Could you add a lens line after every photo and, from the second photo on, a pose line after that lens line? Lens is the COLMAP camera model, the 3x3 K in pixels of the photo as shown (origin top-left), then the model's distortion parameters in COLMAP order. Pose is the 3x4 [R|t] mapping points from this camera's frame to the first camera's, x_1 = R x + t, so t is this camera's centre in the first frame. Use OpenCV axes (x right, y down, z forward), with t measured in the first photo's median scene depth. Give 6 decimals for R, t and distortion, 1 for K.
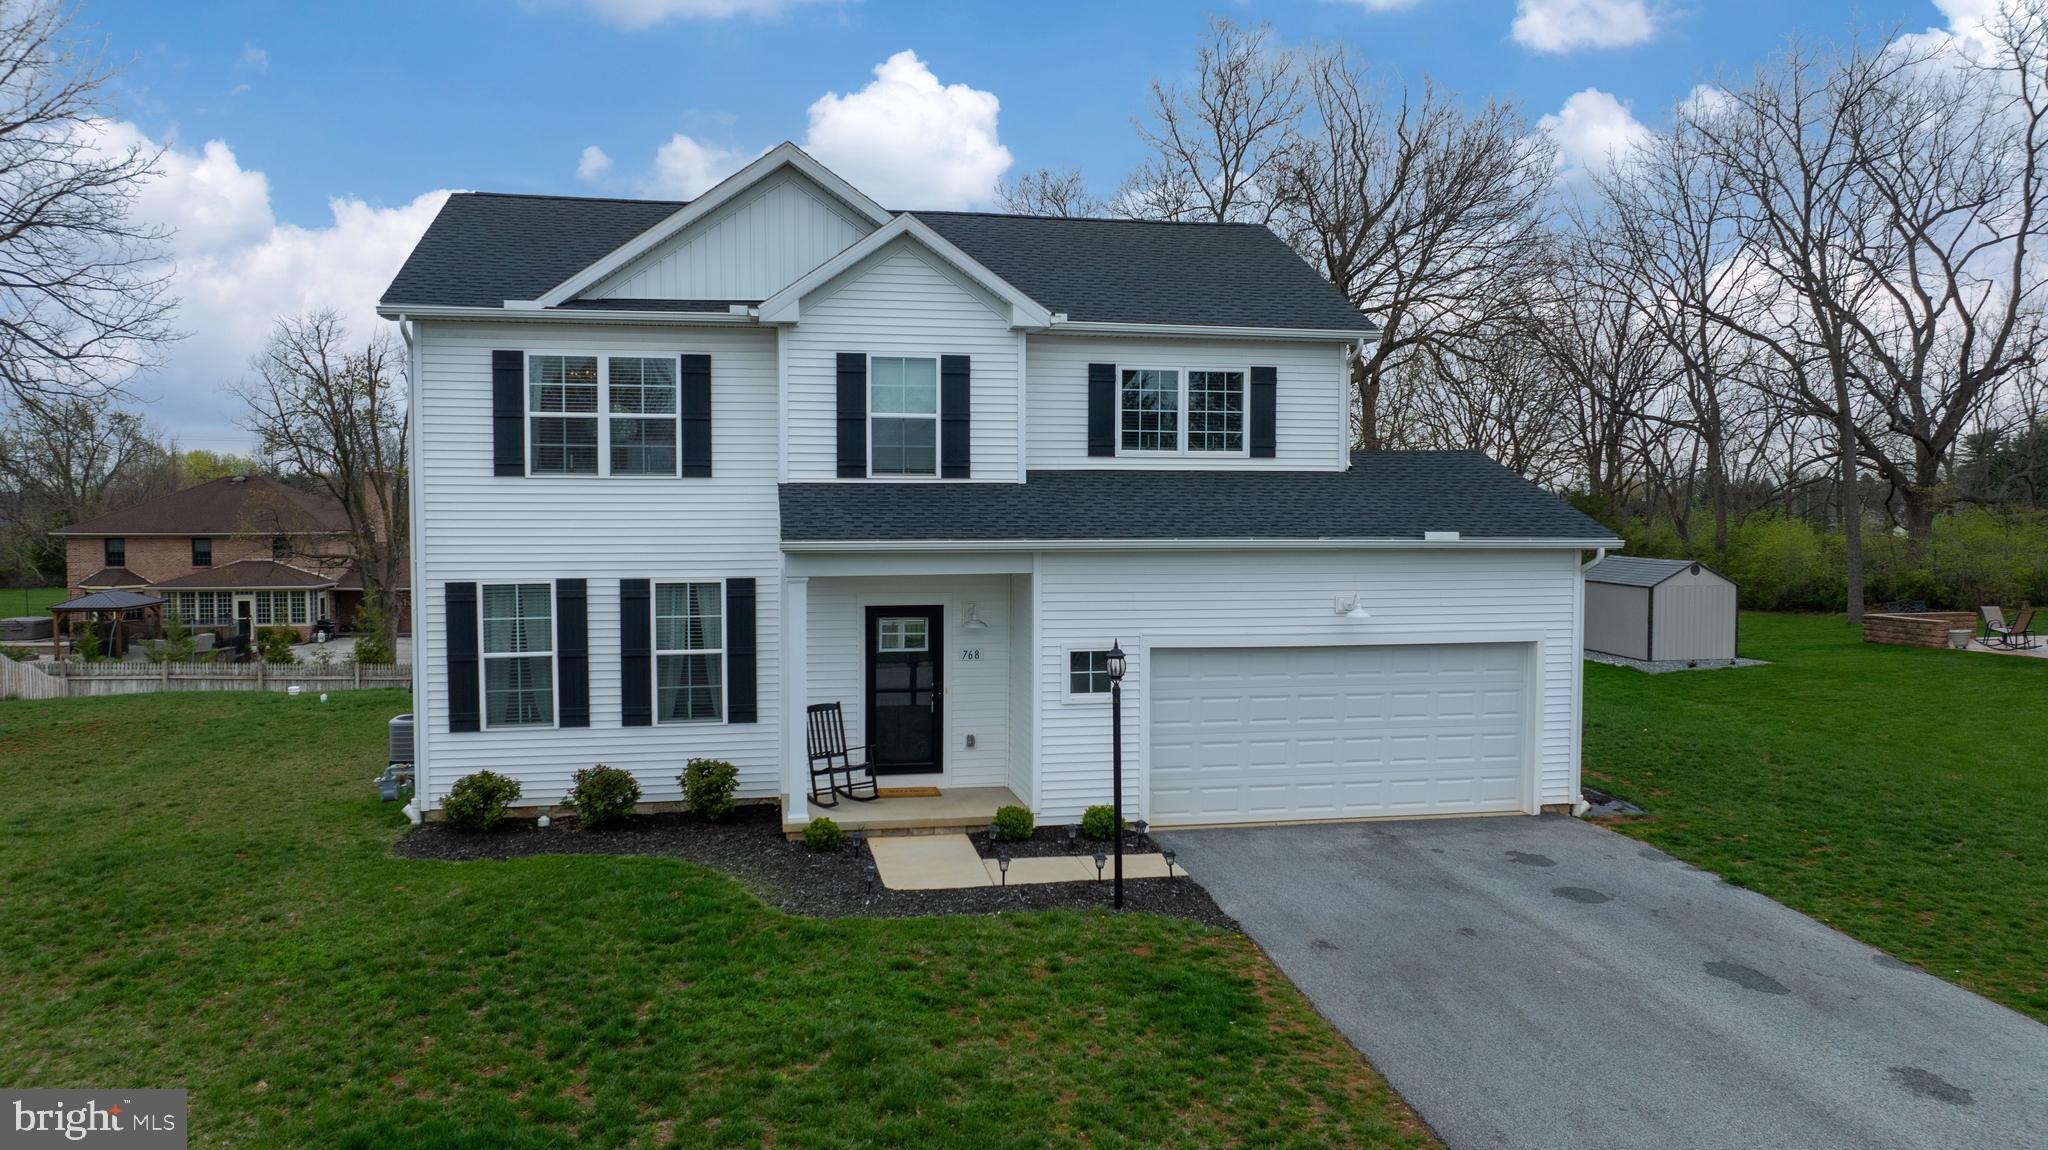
lens RADIAL K [[1424.2, 0, 1053.4], [0, 1424.2, 582.3], [0, 0, 1]] dist [-0.017688, 0.022014]
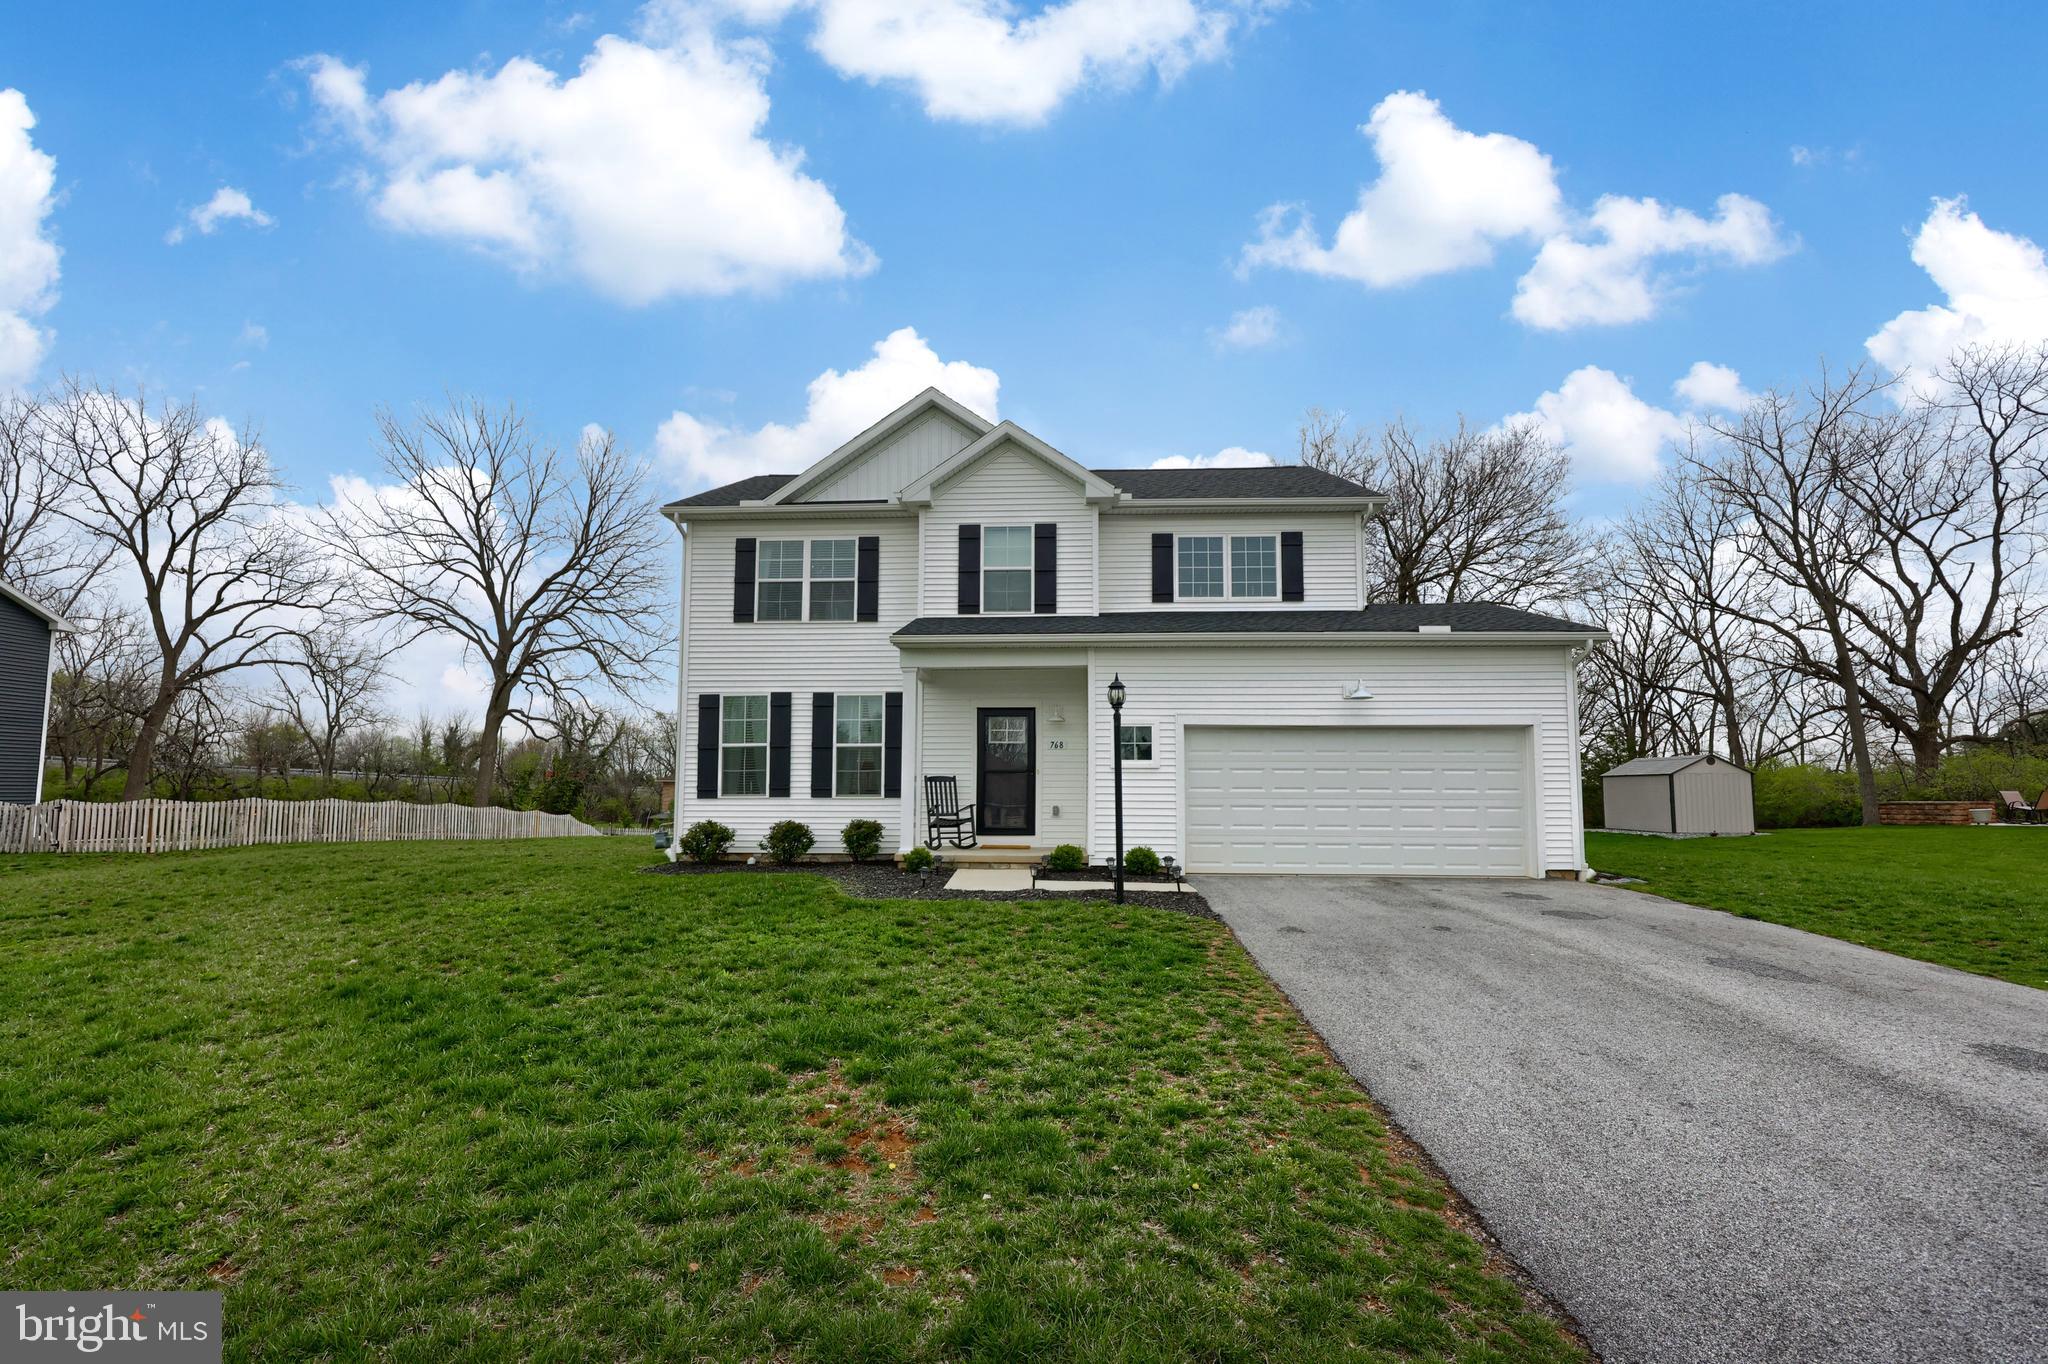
lens RADIAL K [[863.4, 0, 1036.1], [0, 863.4, 736.5], [0, 0, 1]] dist [0.001342, -0.000136]
pose [[0.969257, -0.015163, -0.245584, 0.121918], [-0.015185, 0.992510, -0.121213, 0.142047], [0.245583, 0.121215, 0.961767, 0.231113]]
